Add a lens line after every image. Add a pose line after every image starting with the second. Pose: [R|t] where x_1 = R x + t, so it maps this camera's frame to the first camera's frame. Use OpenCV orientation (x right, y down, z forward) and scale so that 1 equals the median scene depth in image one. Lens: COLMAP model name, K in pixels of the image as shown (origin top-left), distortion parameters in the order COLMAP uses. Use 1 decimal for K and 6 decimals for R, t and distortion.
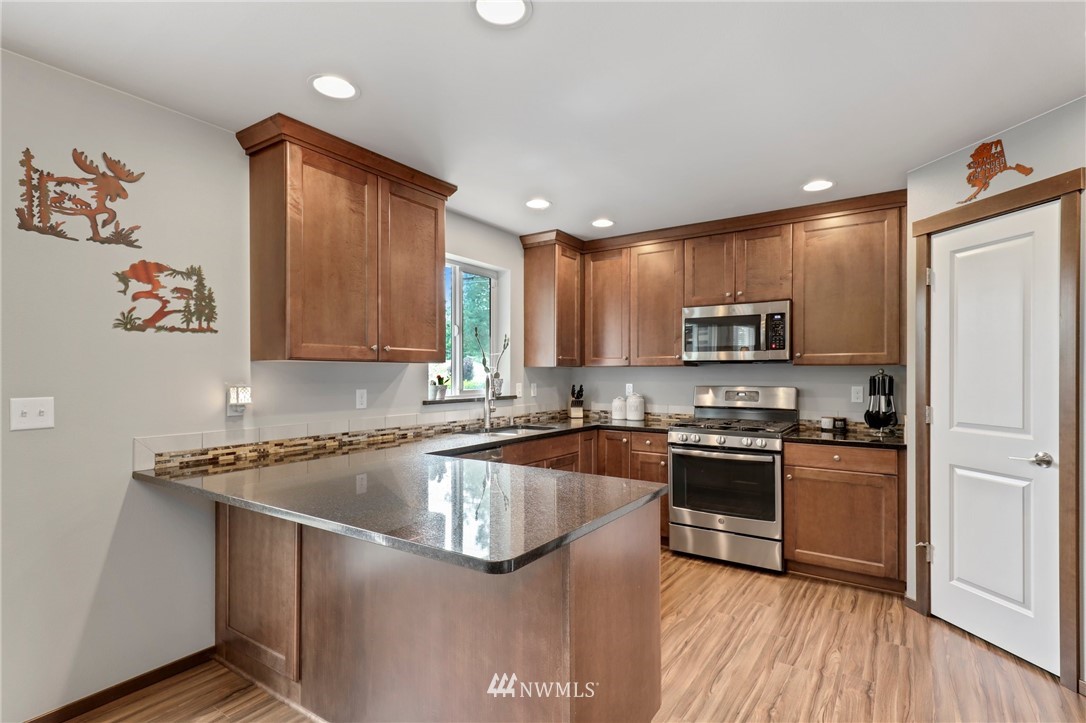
lens RADIAL K [[530.4, 0, 546.6], [0, 530.4, 372.7], [0, 0, 1]] dist [0.034796, -0.013807]
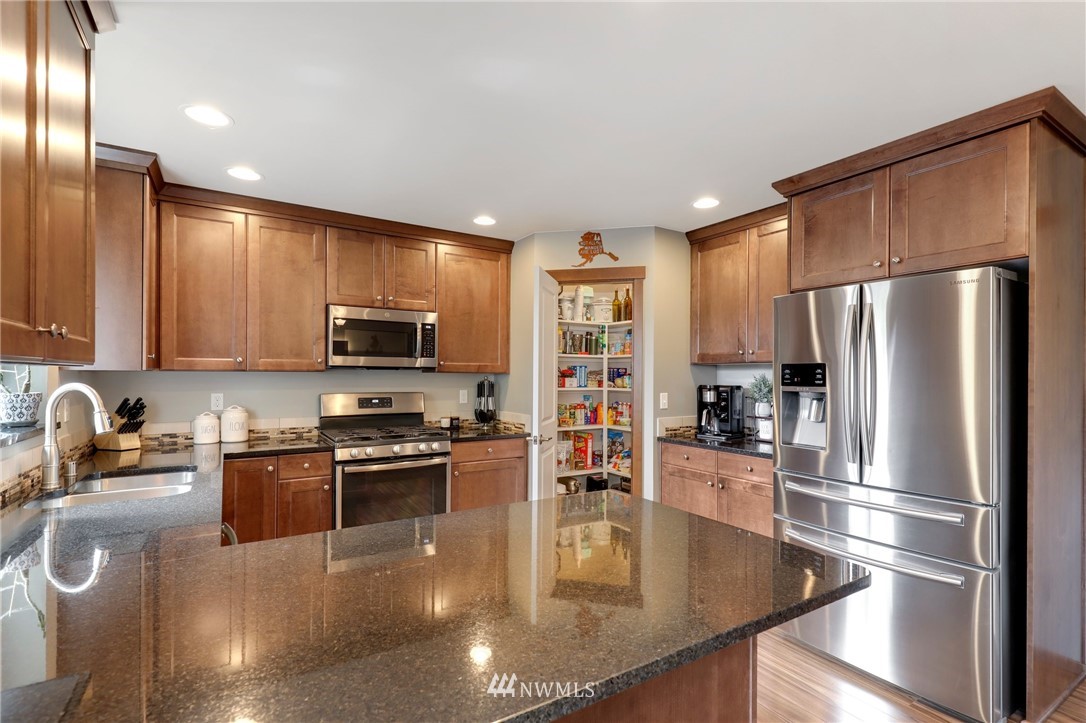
lens RADIAL K [[502.4, 0, 547.3], [0, 502.4, 369.5], [0, 0, 1]] dist [0.010817, -0.001497]
pose [[0.395518, 0.010122, 0.918403, -0.395900], [-0.006231, 0.999946, -0.008337, -0.012508], [-0.918437, -0.002425, 0.395559, 0.383308]]
